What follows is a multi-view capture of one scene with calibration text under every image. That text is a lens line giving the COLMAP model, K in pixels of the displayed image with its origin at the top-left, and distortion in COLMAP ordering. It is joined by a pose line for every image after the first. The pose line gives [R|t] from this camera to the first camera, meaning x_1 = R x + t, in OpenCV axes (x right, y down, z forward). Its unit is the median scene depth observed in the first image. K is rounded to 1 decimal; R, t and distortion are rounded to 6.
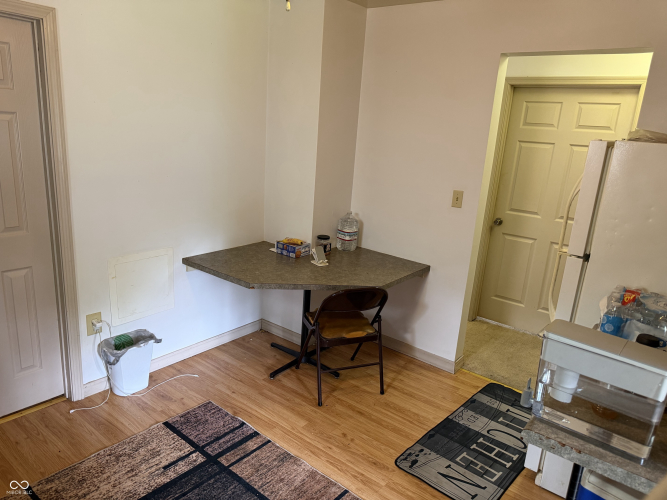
lens RADIAL K [[465.5, 0, 333.5], [0, 465.5, 250.0], [0, 0, 1]] dist [0.081746, -0.142257]
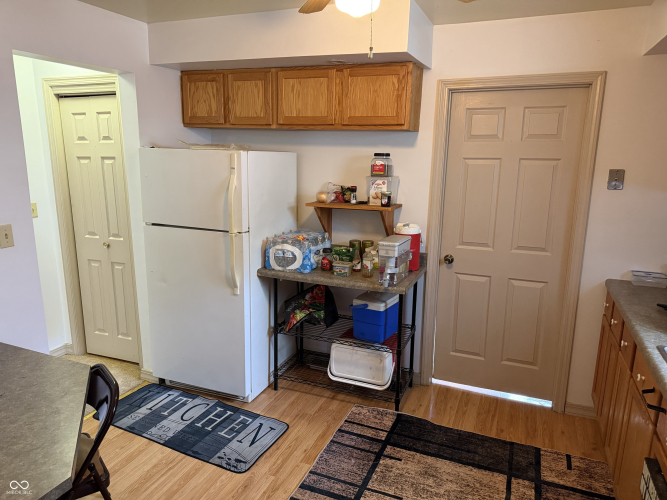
lens RADIAL K [[465.5, 0, 333.5], [0, 465.5, 250.0], [0, 0, 1]] dist [0.081746, -0.142257]
pose [[-0.275402, -0.263520, 0.924506, -0.718426], [0.215617, 0.920261, 0.326540, -0.276967], [-0.936837, 0.289269, -0.196622, 0.843356]]
